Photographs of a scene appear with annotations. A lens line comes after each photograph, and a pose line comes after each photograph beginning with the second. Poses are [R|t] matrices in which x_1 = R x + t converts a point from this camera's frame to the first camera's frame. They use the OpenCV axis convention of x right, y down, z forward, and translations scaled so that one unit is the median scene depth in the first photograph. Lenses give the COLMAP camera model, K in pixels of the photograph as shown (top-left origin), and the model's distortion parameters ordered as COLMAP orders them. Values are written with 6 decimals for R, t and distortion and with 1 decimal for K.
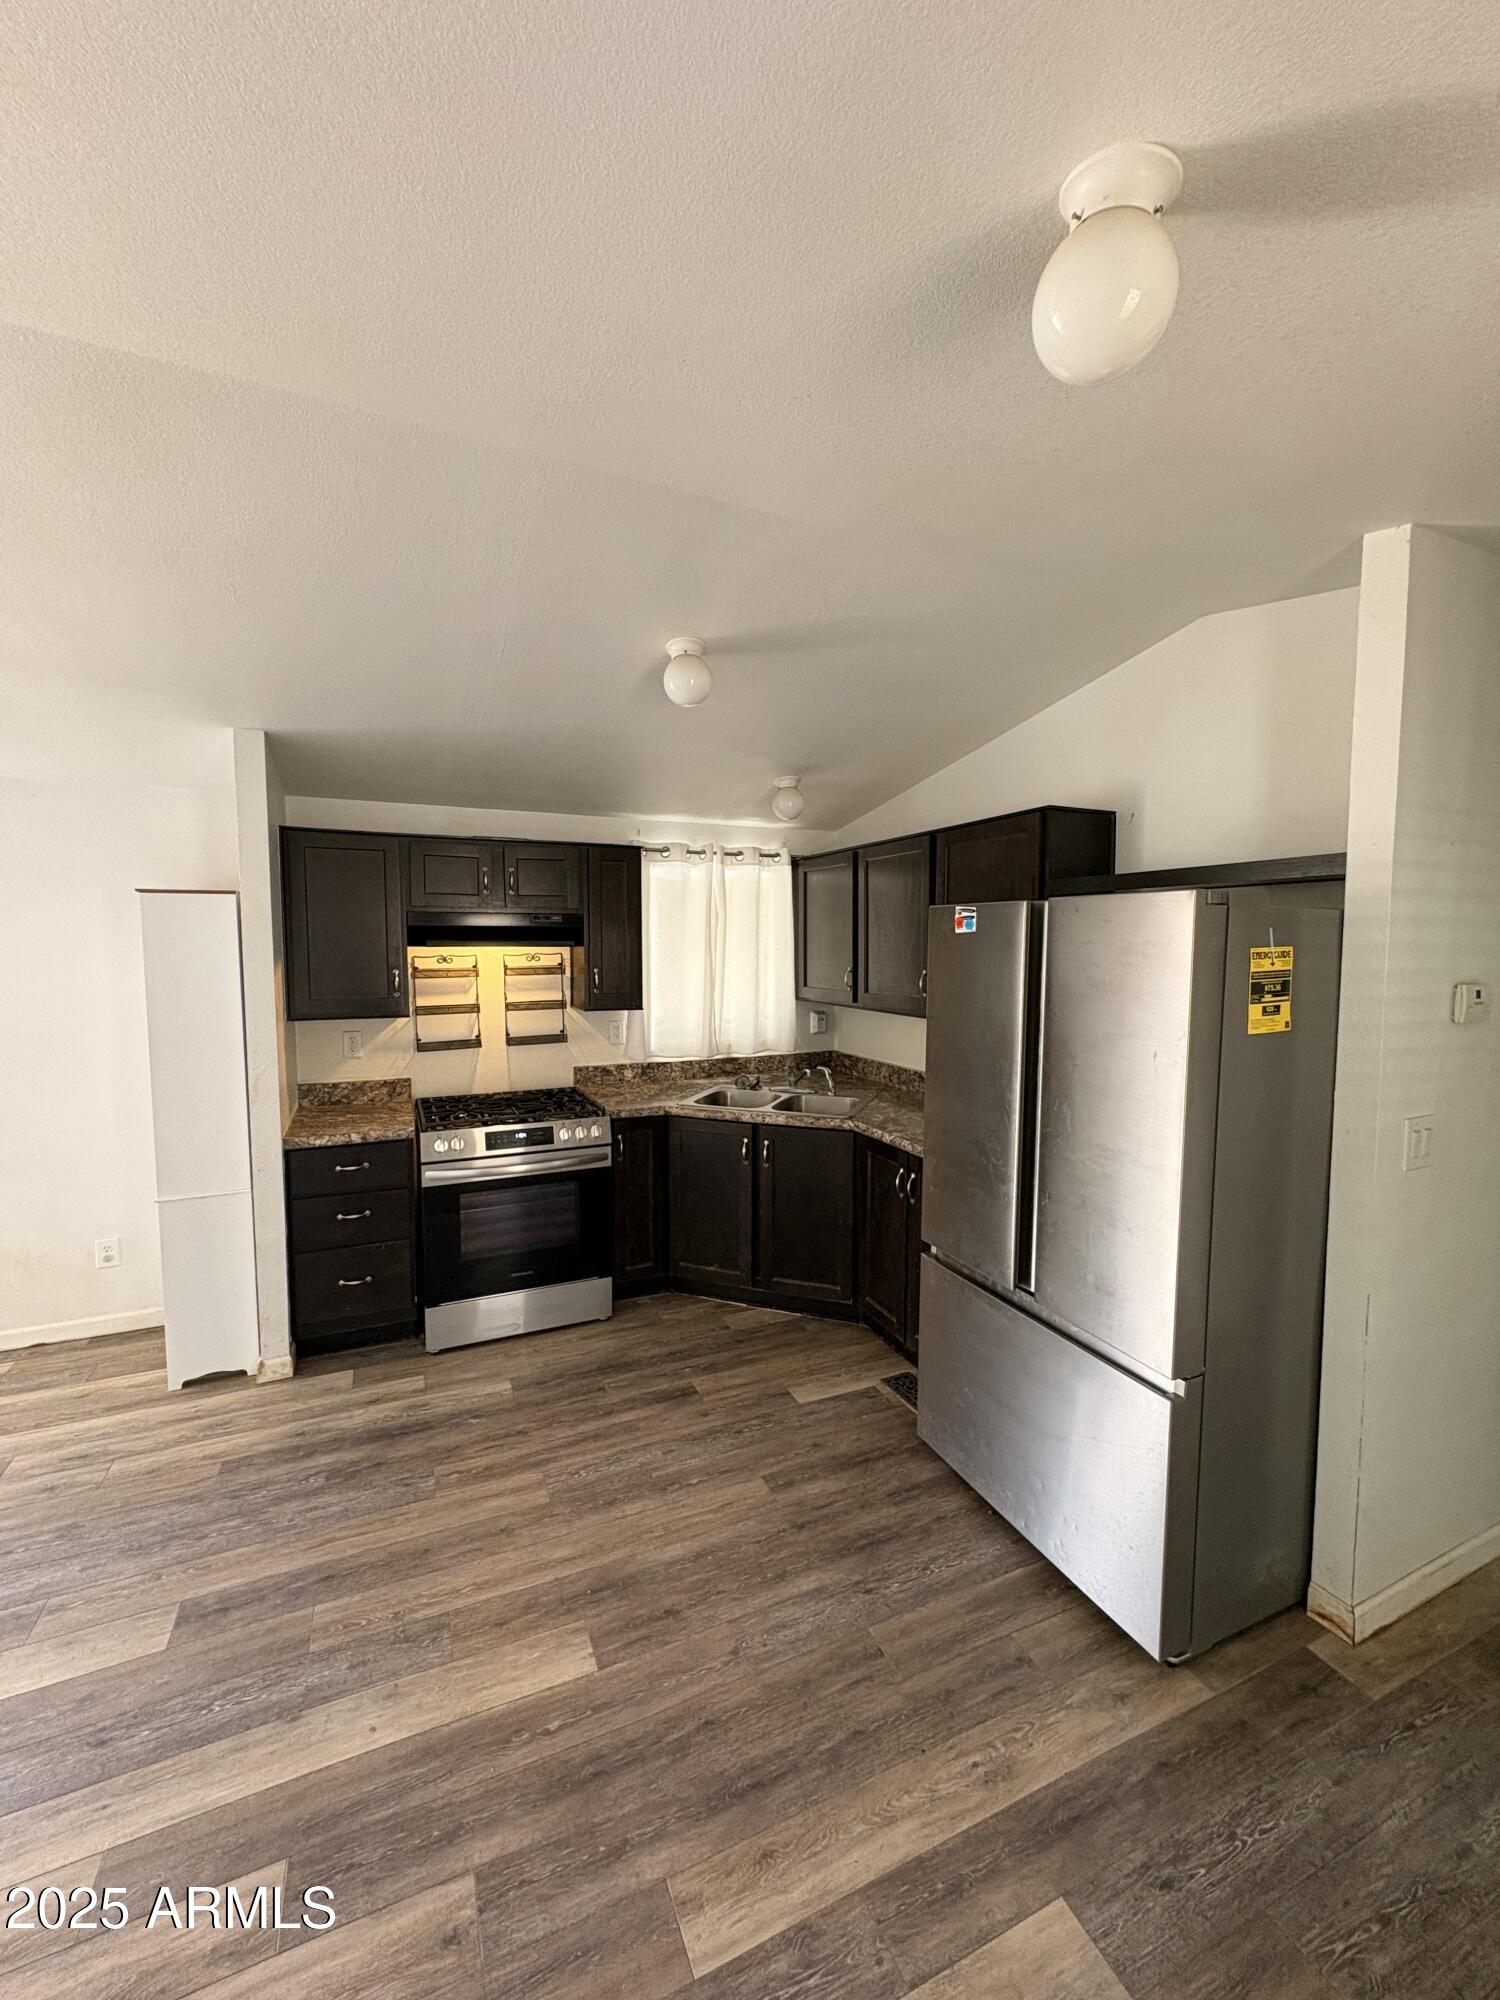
lens RADIAL K [[799.6, 0, 747.6], [0, 799.6, 999.3], [0, 0, 1]] dist [0.000639, 0.000118]
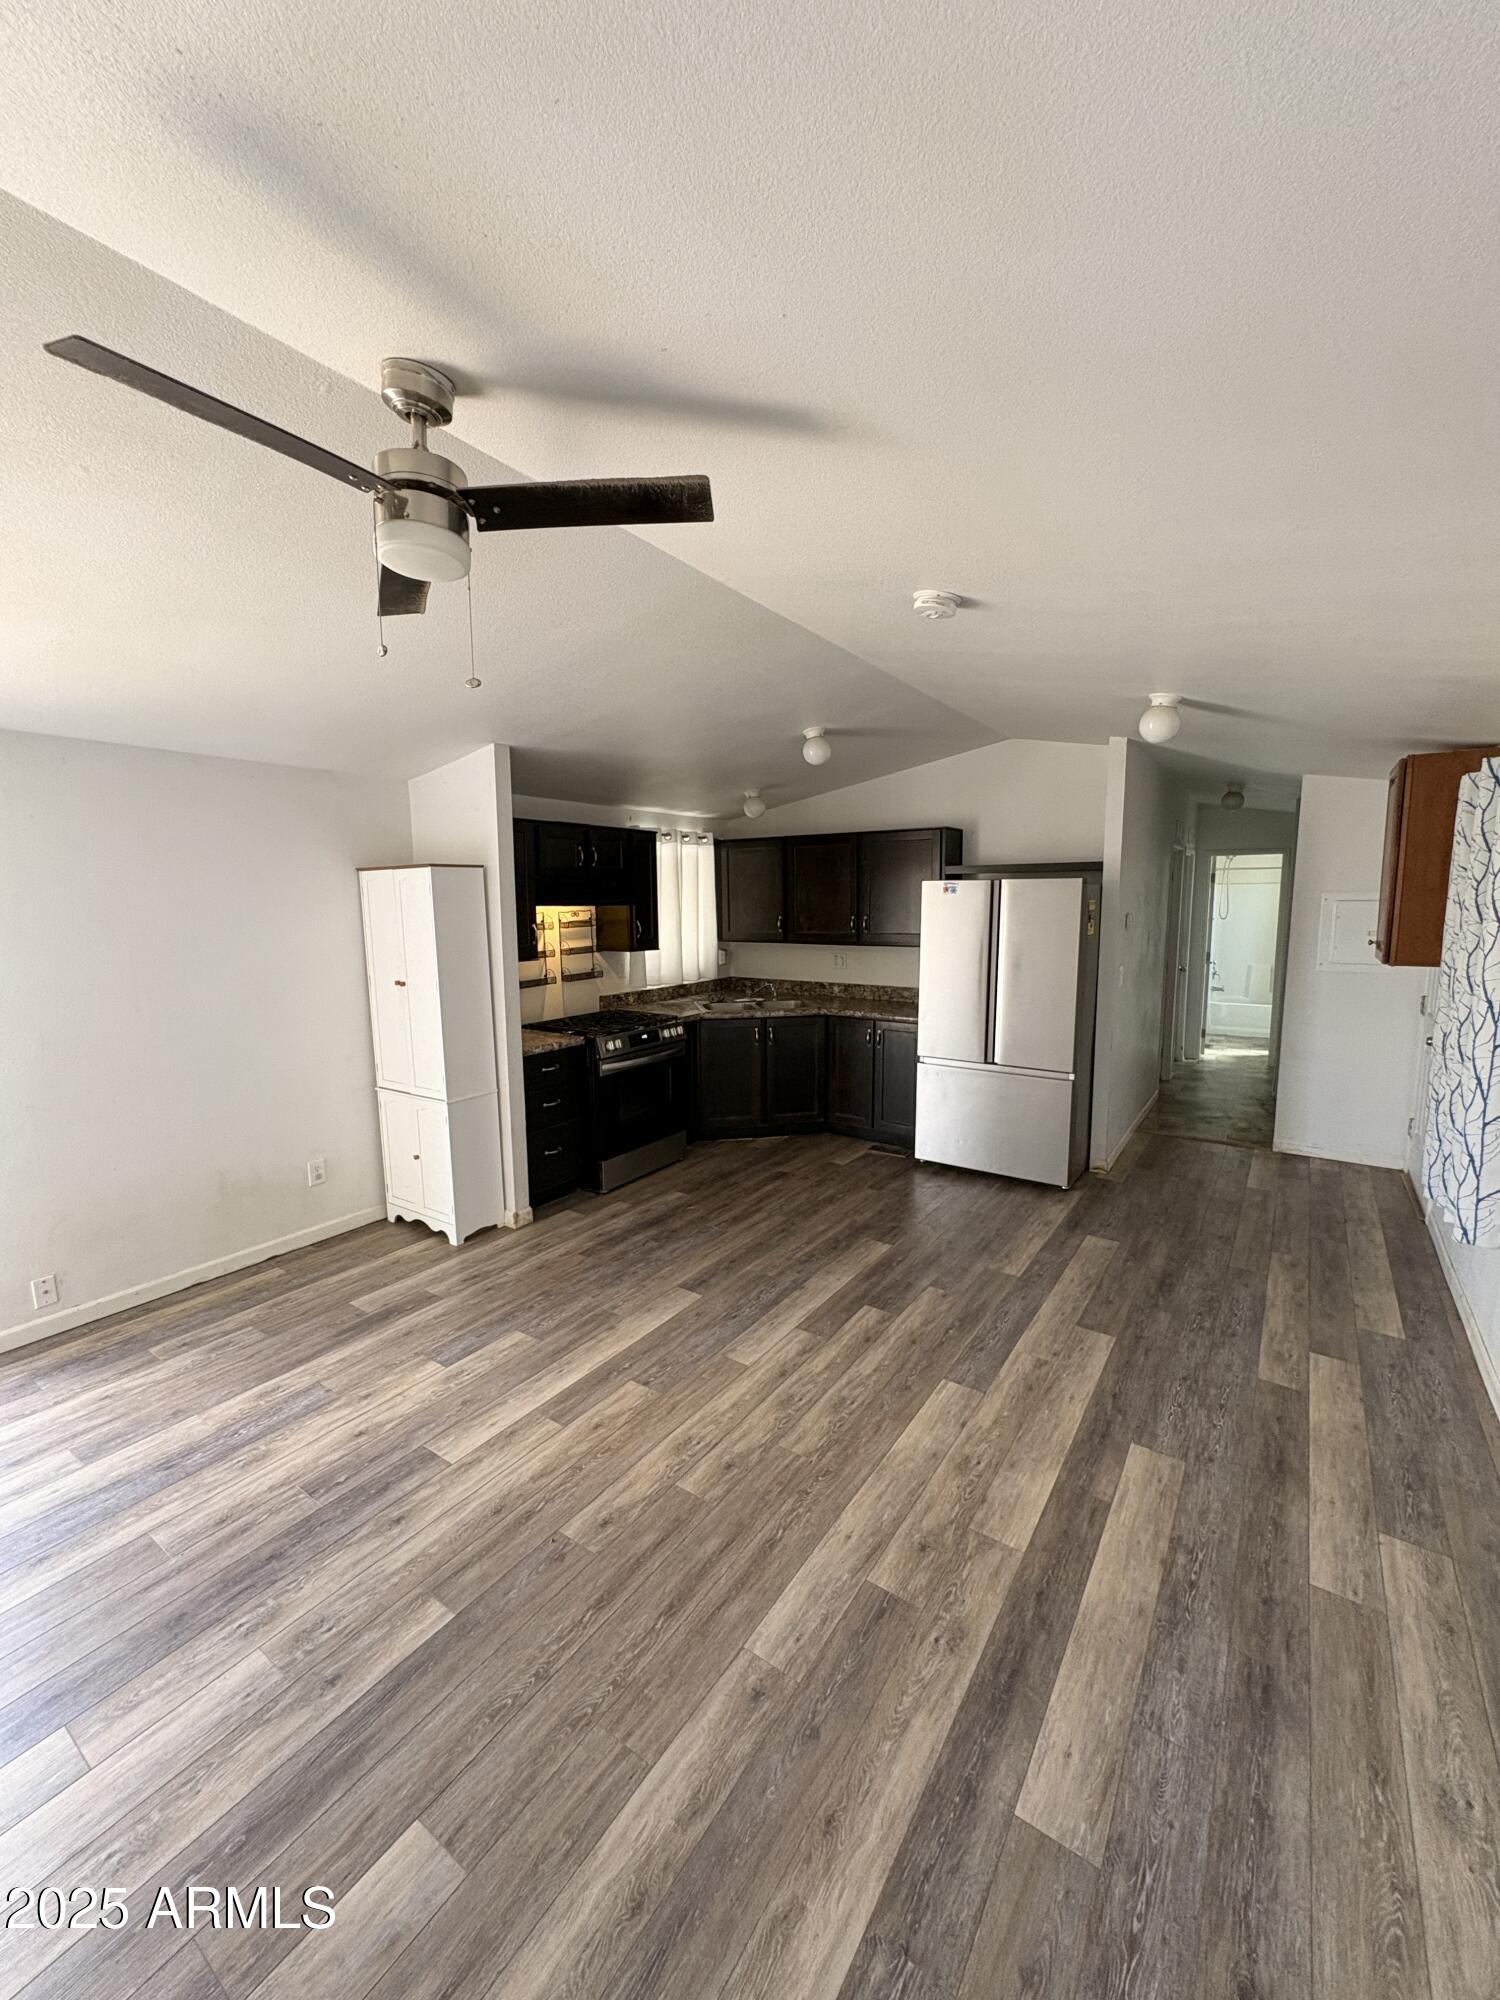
lens RADIAL K [[799.6, 0, 747.6], [0, 799.6, 999.3], [0, 0, 1]] dist [0.000639, 0.000118]
pose [[0.853569, -0.074218, 0.515666, -1.051480], [0.046032, 0.996674, 0.067252, 0.017663], [-0.518942, -0.033667, 0.854146, -0.398847]]
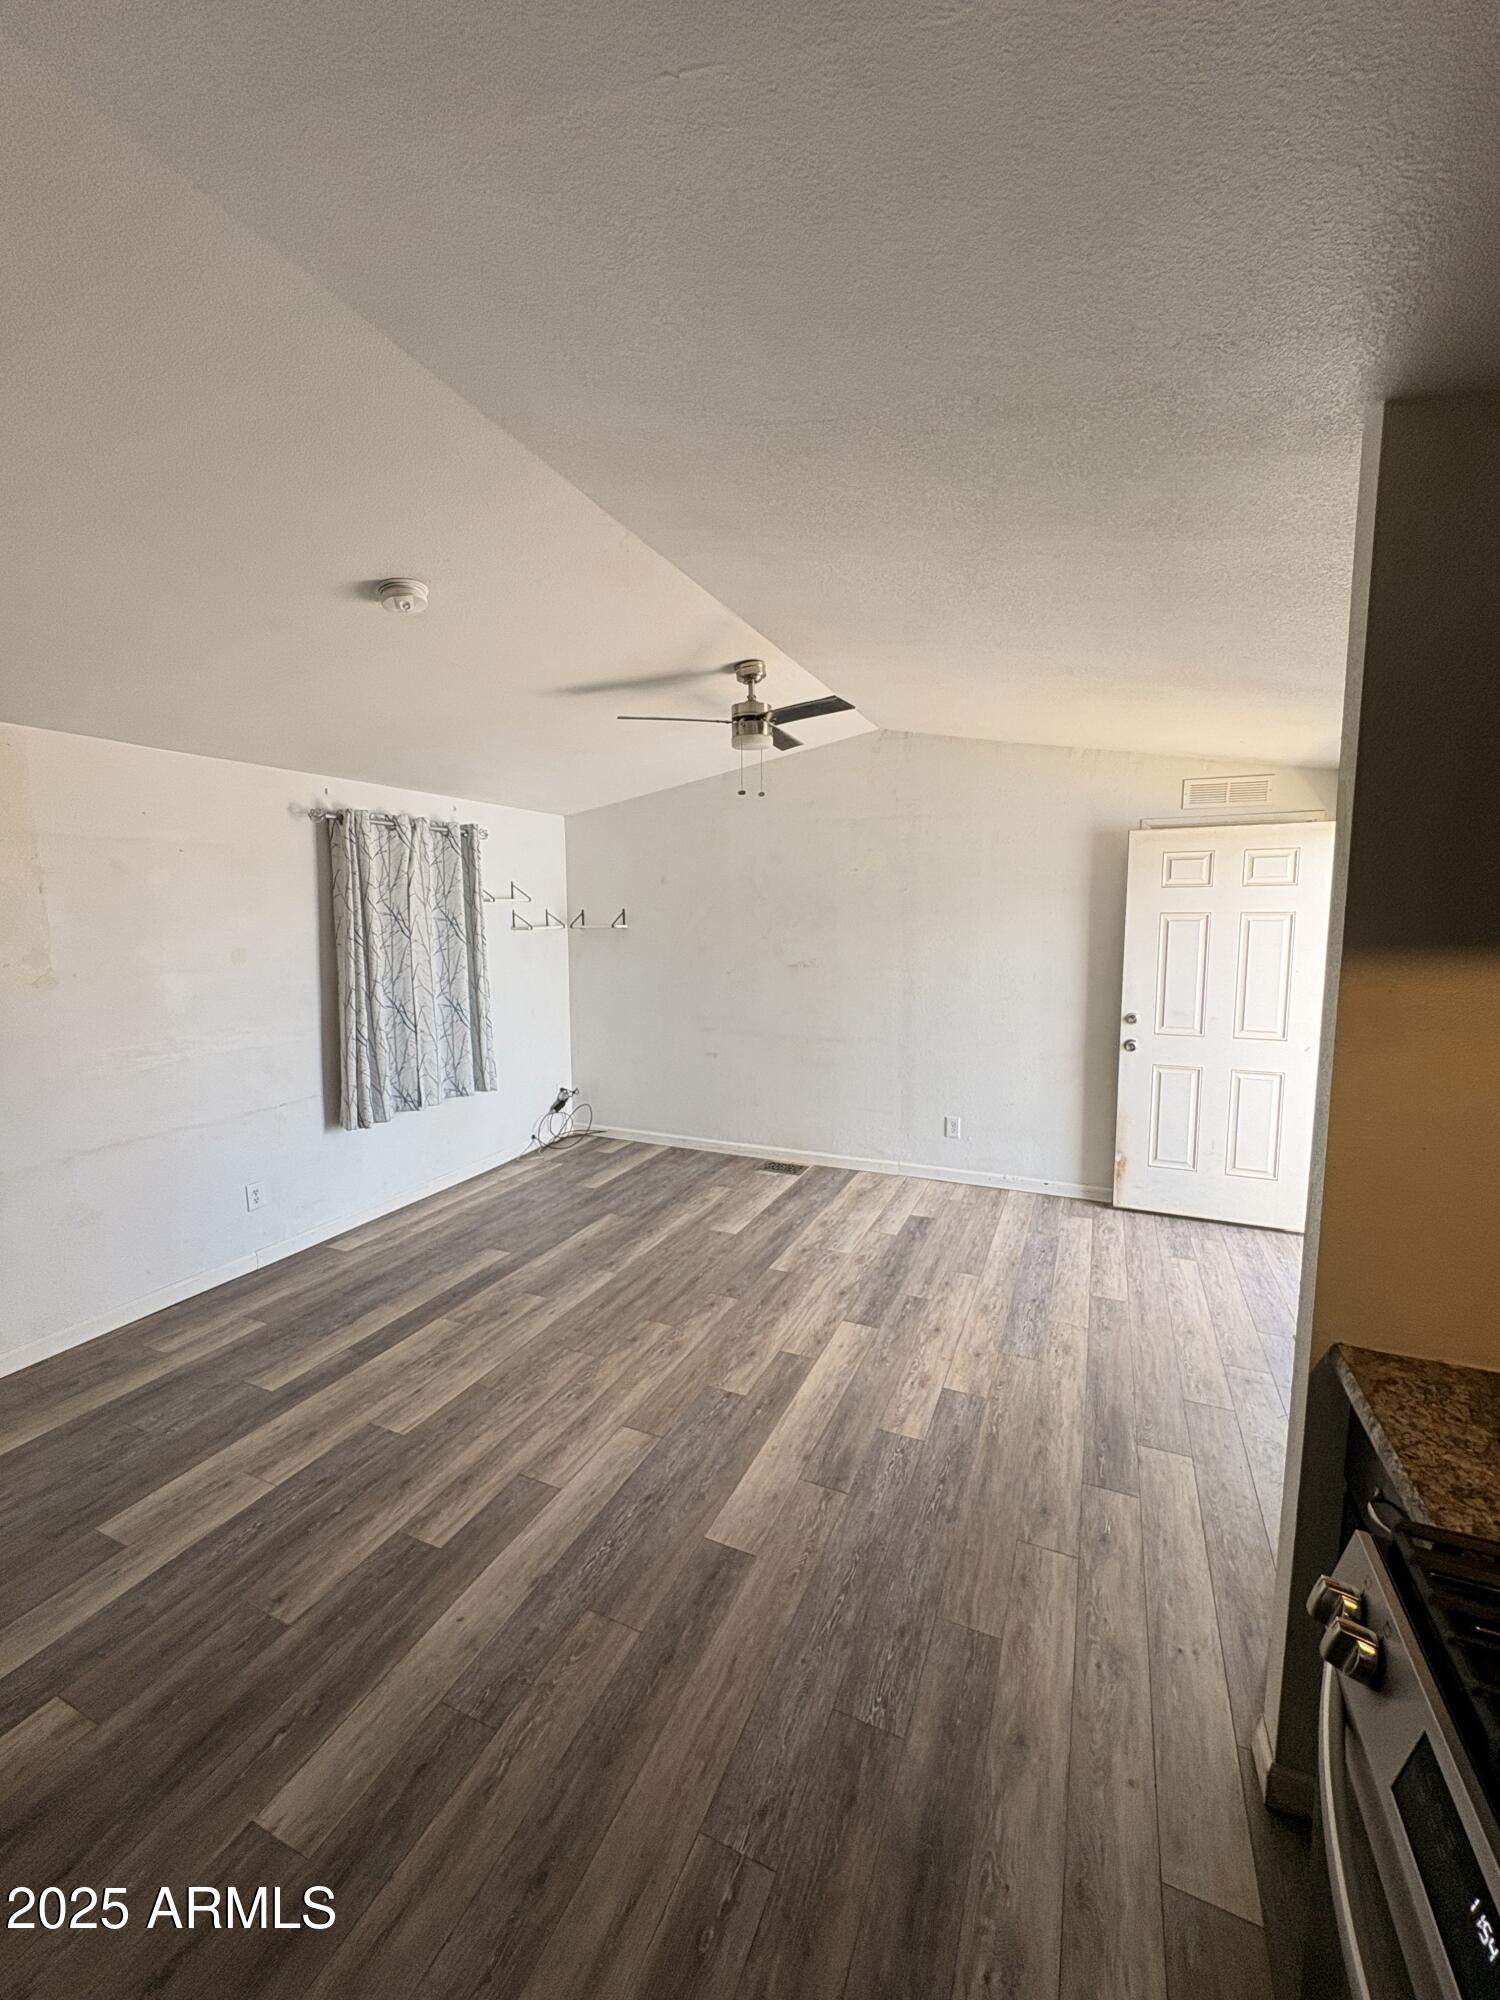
lens RADIAL K [[799.6, 0, 747.6], [0, 799.6, 999.3], [0, 0, 1]] dist [0.000639, 0.000118]
pose [[-0.742168, 0.075409, -0.665958, -0.056220], [-0.048298, 0.985049, 0.165366, -0.083724], [0.668471, 0.154894, -0.727430, 1.200146]]
